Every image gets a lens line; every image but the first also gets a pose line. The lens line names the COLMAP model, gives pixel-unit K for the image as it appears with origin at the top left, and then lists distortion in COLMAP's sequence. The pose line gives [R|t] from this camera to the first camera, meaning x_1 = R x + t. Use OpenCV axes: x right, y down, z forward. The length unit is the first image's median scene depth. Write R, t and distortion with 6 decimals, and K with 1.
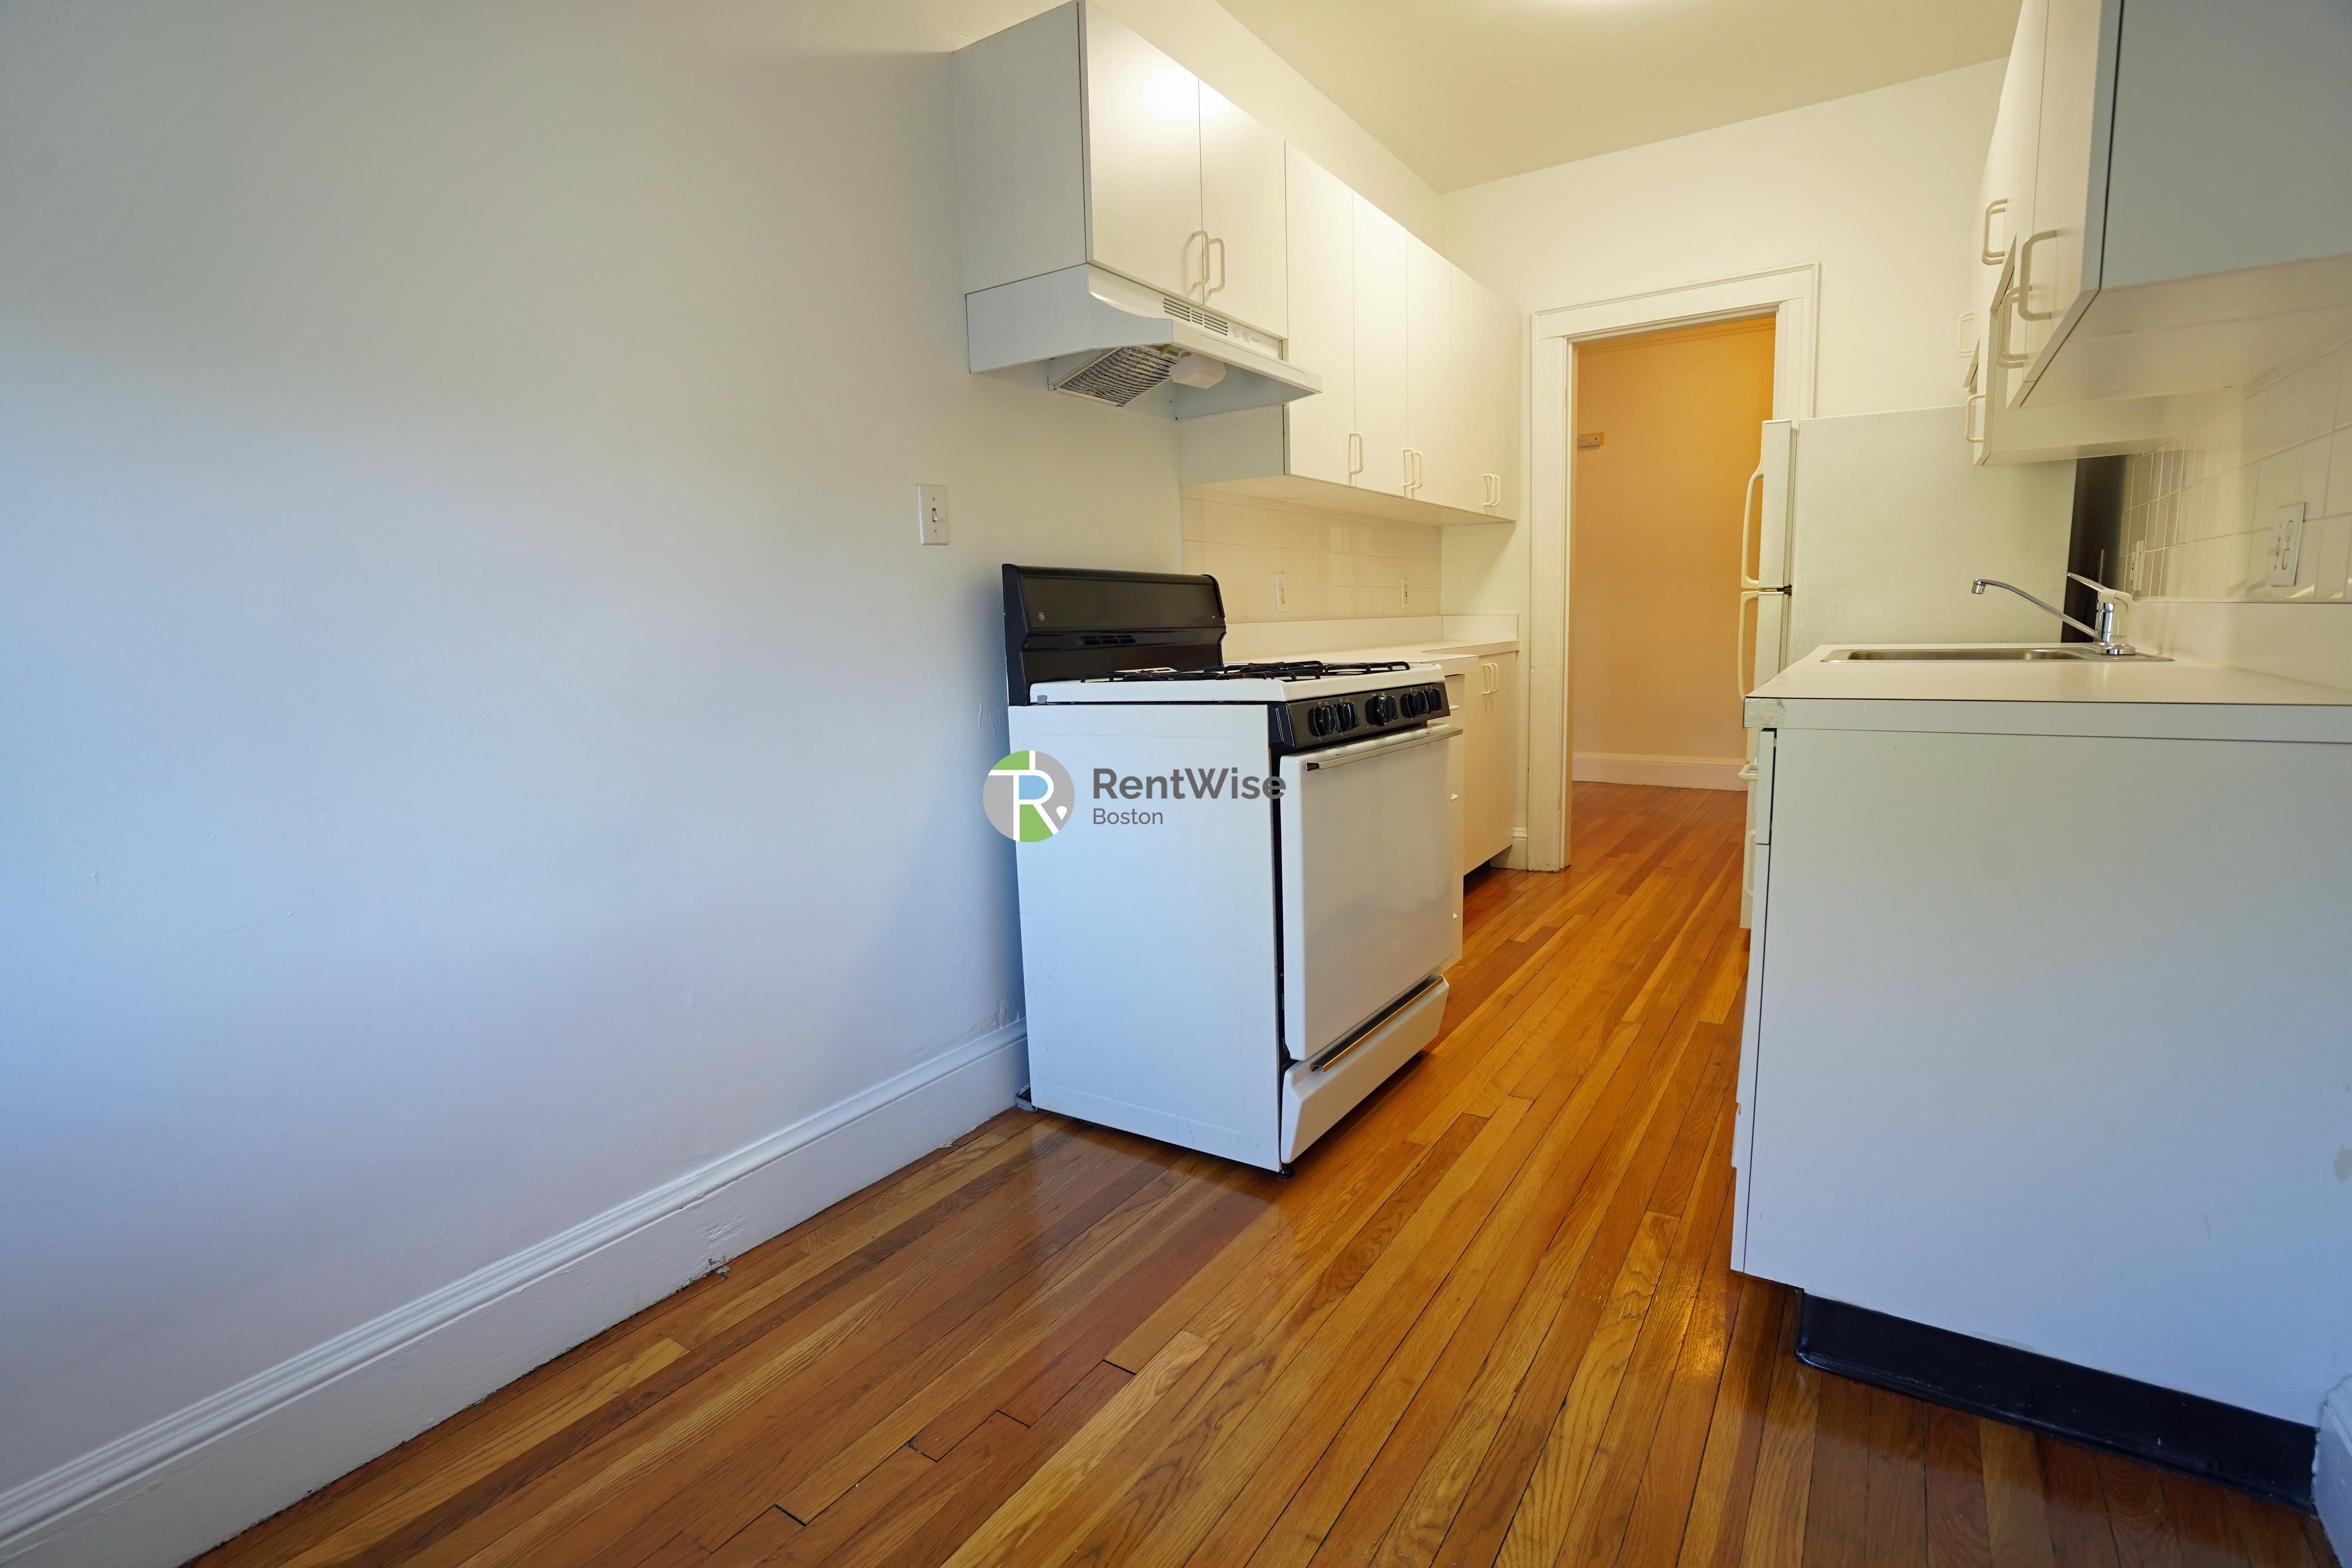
lens RADIAL K [[1097.3, 0, 1169.6], [0, 1097.3, 791.8], [0, 0, 1]] dist [-0.064001, 0.028626]
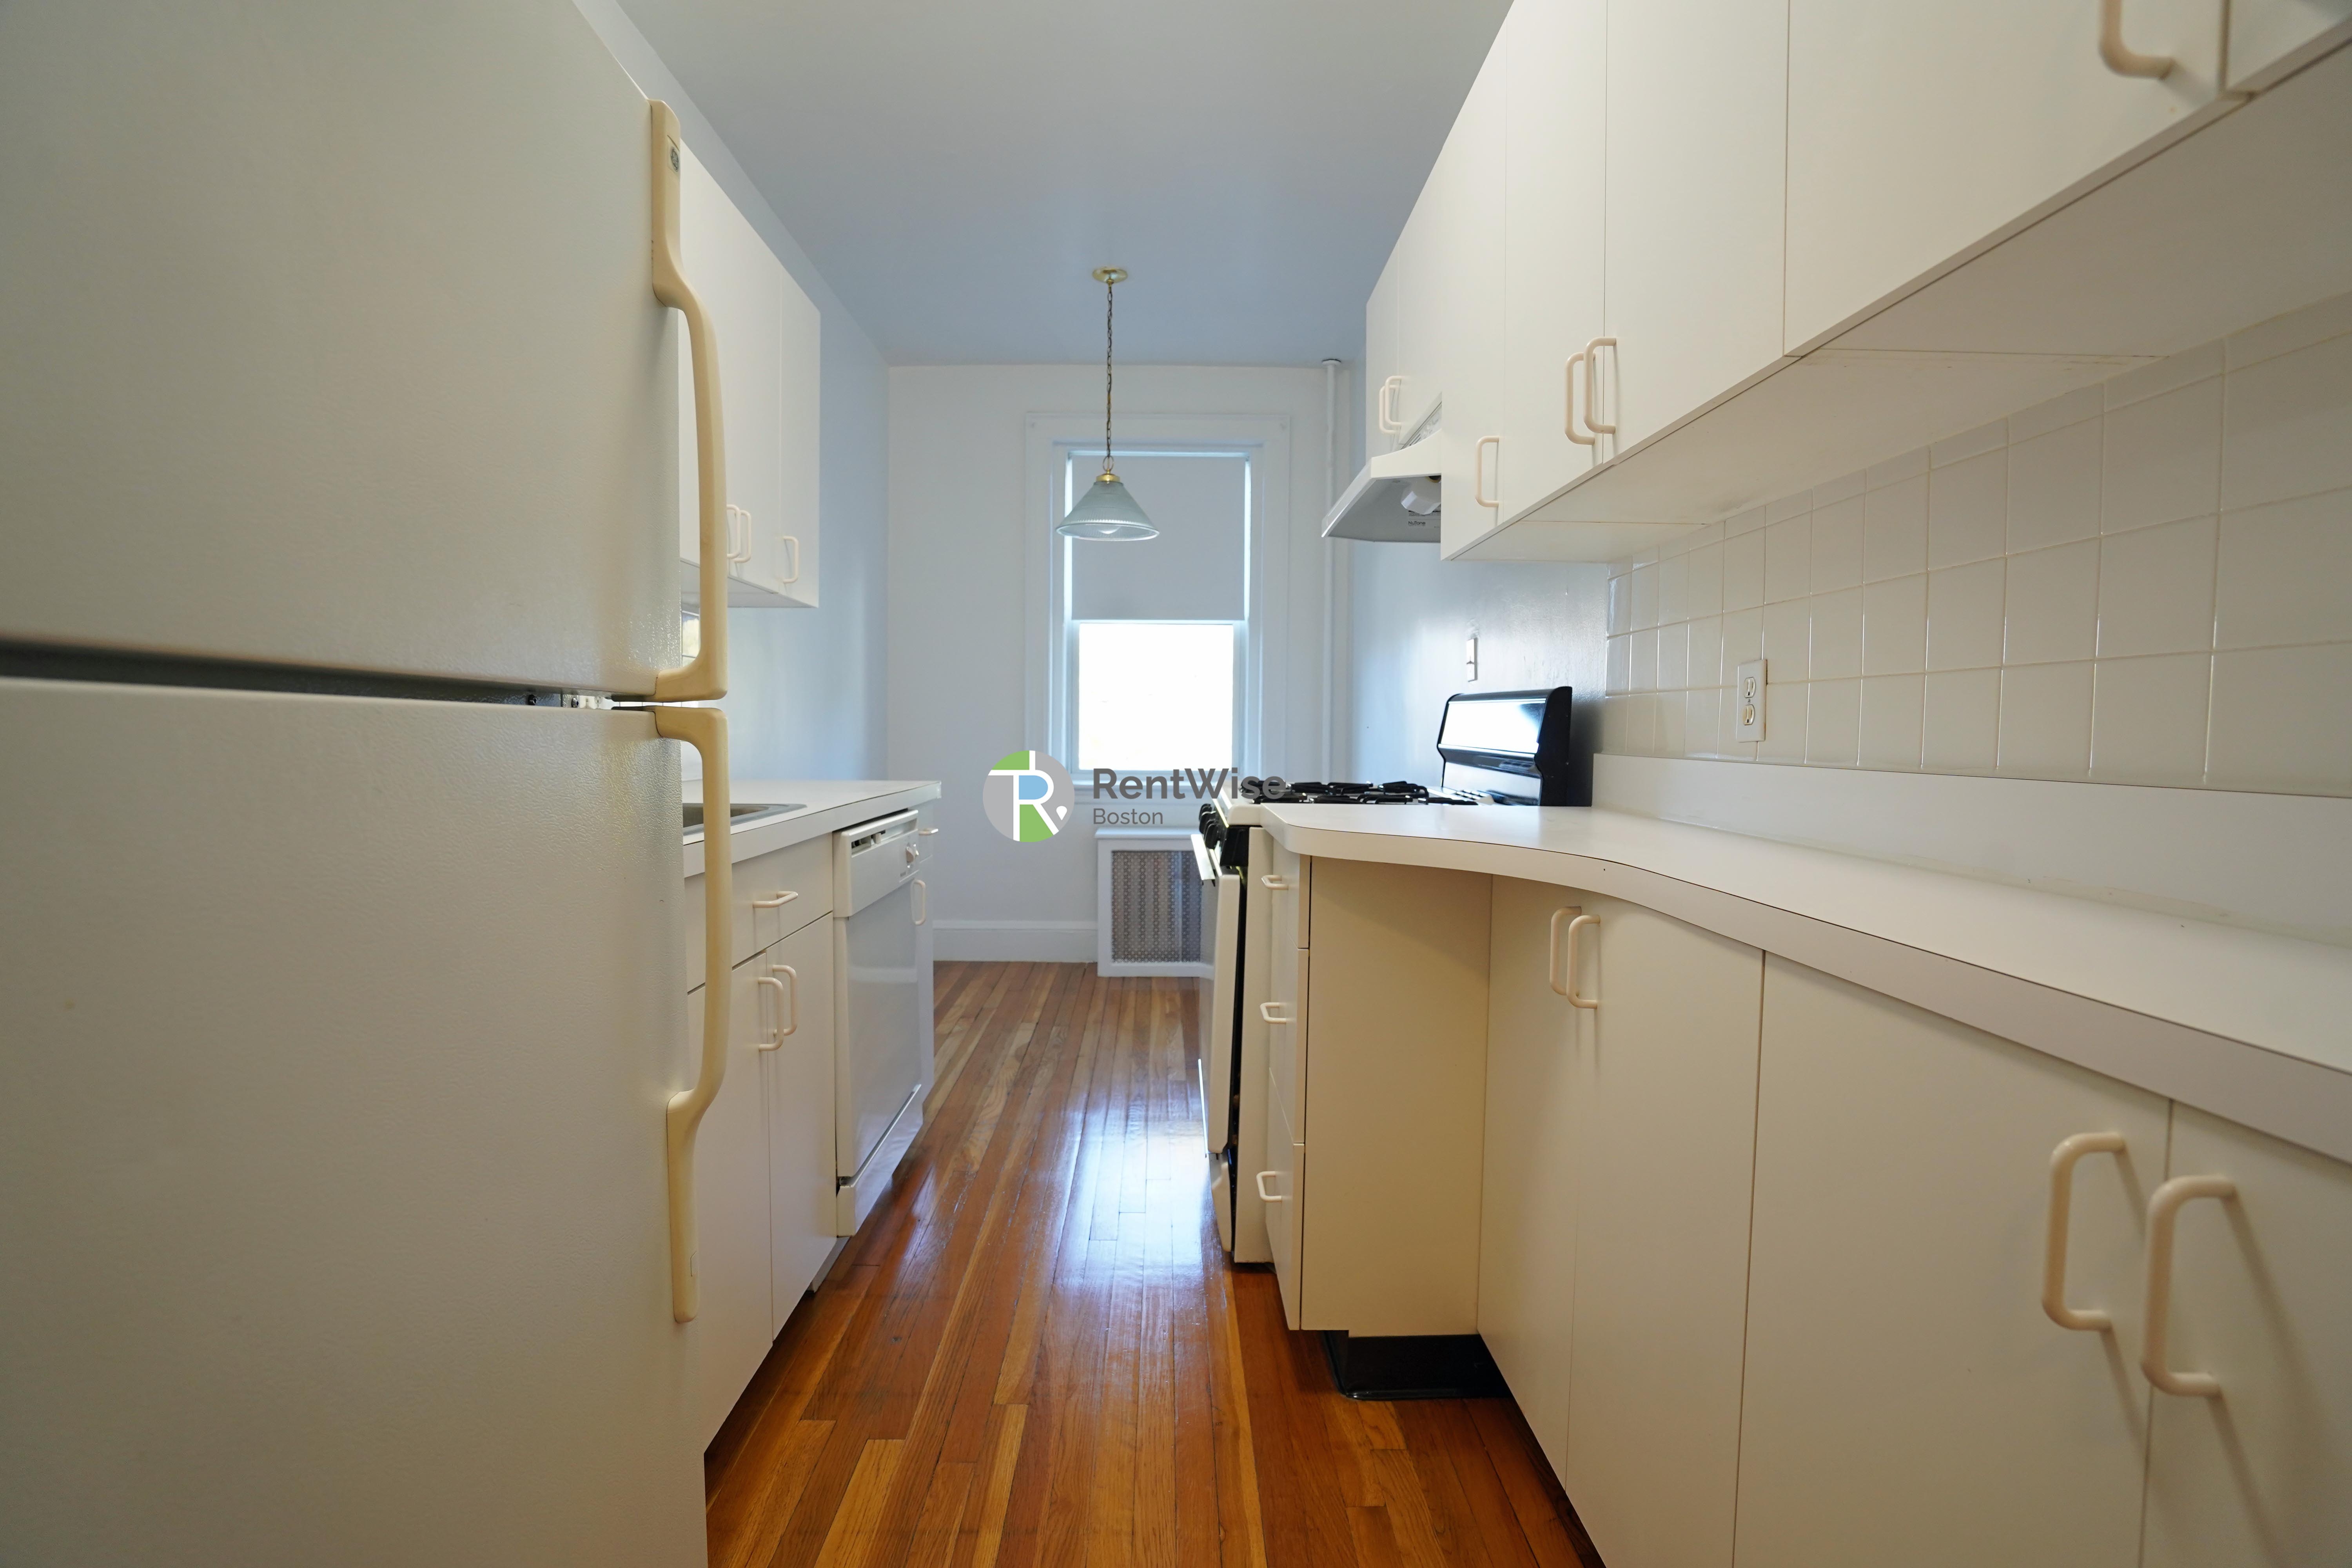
lens RADIAL K [[1097.3, 0, 1169.6], [0, 1097.3, 791.8], [0, 0, 1]] dist [-0.064001, 0.028626]
pose [[-0.825692, 0.056601, -0.561275, 0.793169], [-0.070950, 0.976634, 0.202862, -0.305759], [0.559642, 0.207324, -0.802382, 1.723614]]
